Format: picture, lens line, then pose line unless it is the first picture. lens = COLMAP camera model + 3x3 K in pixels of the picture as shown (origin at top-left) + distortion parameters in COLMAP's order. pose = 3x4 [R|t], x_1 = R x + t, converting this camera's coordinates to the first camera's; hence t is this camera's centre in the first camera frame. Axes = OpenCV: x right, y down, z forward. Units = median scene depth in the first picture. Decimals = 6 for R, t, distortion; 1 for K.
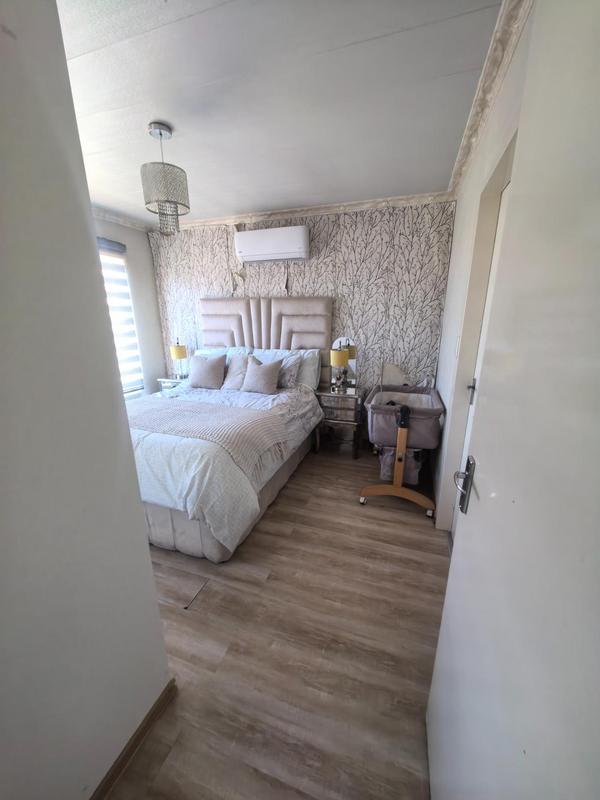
lens RADIAL K [[305.0, 0, 300.4], [0, 305.0, 403.3], [0, 0, 1]] dist [0.011264, -0.009042]
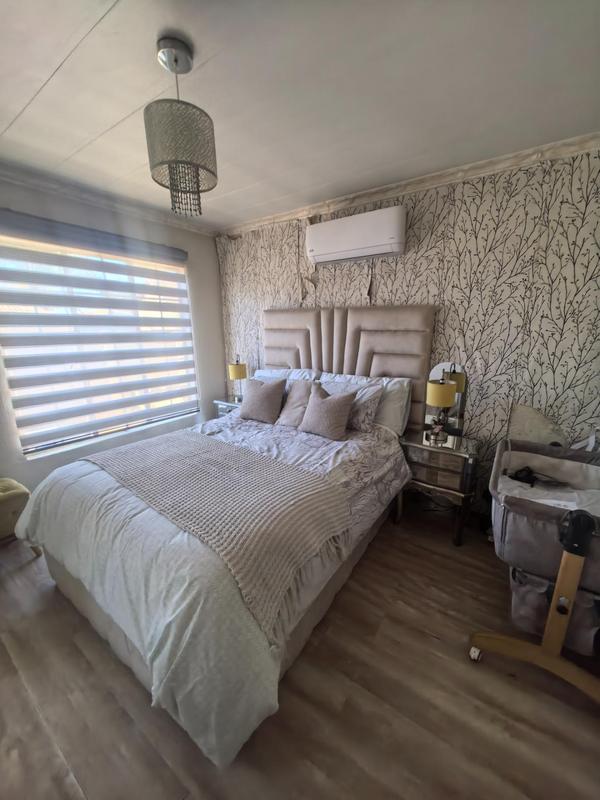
lens RADIAL K [[305.0, 0, 300.4], [0, 305.0, 403.3], [0, 0, 1]] dist [0.011264, -0.009042]
pose [[0.963357, 0.064148, -0.260439, 0.004394], [-0.071015, 0.997330, -0.017034, -0.090858], [0.258651, 0.034905, 0.965340, 0.255106]]
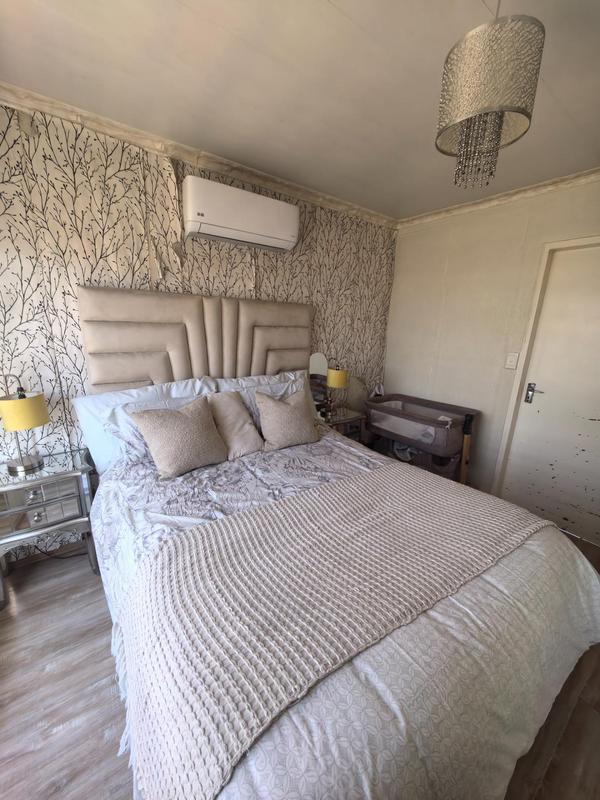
lens RADIAL K [[305.0, 0, 300.4], [0, 305.0, 403.3], [0, 0, 1]] dist [0.011264, -0.009042]
pose [[0.573895, -0.190154, 0.796546, -0.613580], [0.193140, 0.976658, 0.093998, -0.173434], [-0.795828, 0.099900, 0.597225, 0.558858]]
